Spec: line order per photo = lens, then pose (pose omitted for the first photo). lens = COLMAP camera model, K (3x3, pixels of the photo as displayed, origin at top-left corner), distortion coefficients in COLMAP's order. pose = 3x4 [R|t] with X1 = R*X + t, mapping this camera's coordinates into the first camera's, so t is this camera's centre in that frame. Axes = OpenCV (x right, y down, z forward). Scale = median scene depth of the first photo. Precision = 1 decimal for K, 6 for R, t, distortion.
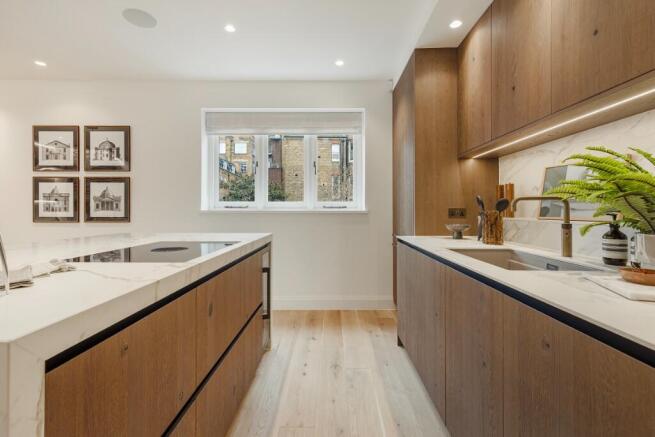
lens RADIAL K [[312.0, 0, 328.2], [0, 312.0, 214.0], [0, 0, 1]] dist [0.006012, 0.000012]
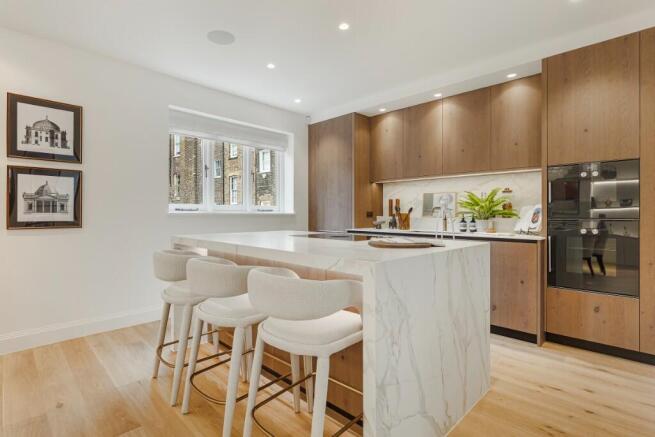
lens RADIAL K [[345.3, 0, 325.2], [0, 345.3, 217.7], [0, 0, 1]] dist [-0.031915, -0.000097]
pose [[0.657764, -0.008503, 0.753176, -0.876981], [0.006105, 0.999964, 0.005958, -0.000342], [-0.753199, 0.000680, 0.657792, -0.034993]]
